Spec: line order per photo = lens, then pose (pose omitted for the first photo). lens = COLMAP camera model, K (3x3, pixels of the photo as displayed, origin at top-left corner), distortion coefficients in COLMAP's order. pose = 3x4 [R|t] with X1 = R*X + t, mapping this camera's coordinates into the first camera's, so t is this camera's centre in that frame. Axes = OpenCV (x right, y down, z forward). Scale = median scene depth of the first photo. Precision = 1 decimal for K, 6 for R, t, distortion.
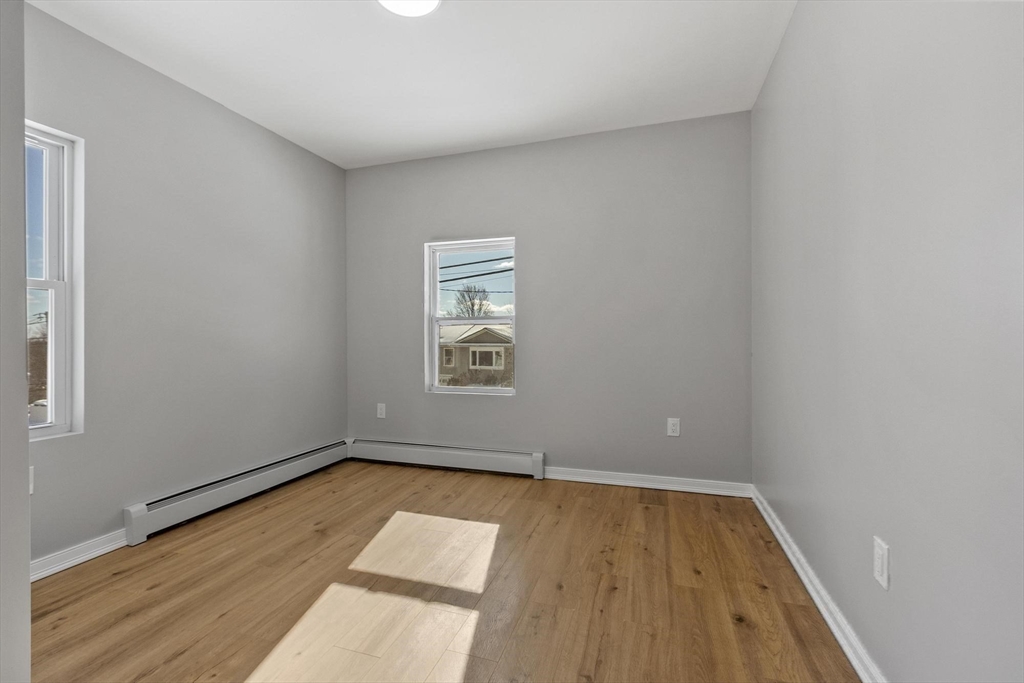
lens RADIAL K [[452.9, 0, 501.4], [0, 452.9, 340.1], [0, 0, 1]] dist [-0.000140, 0.002101]
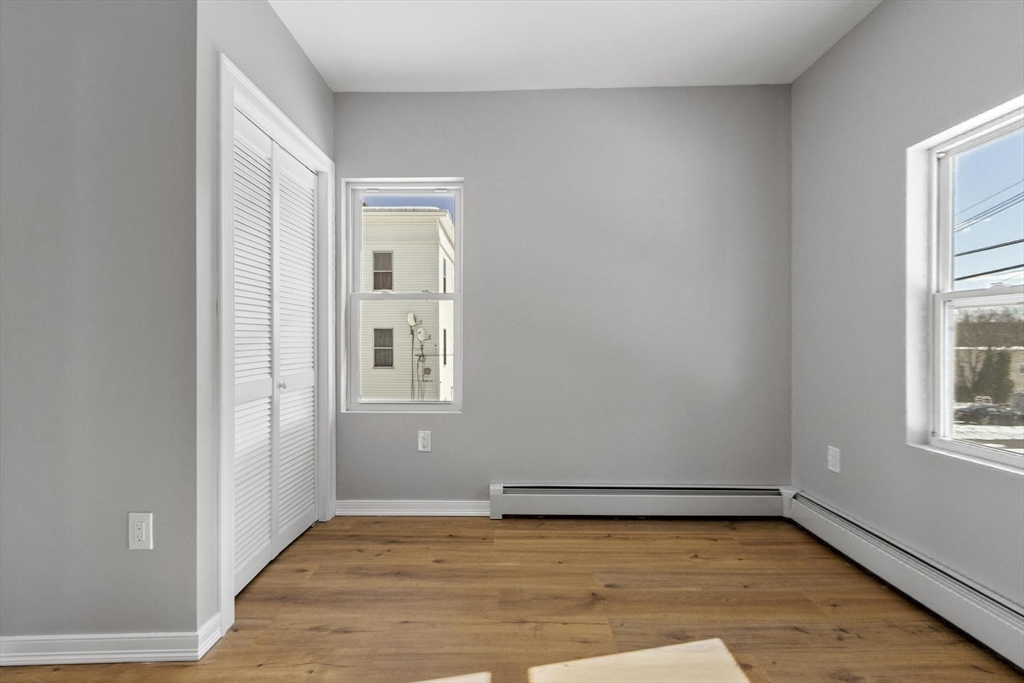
lens RADIAL K [[452.9, 0, 516.6], [0, 452.9, 339.9], [0, 0, 1]] dist [-0.000140, 0.002101]
pose [[0.304511, 0.008893, -0.952467, 0.256249], [-0.003163, 0.999960, 0.008325, -0.007471], [0.952503, 0.000478, 0.304528, 0.622280]]
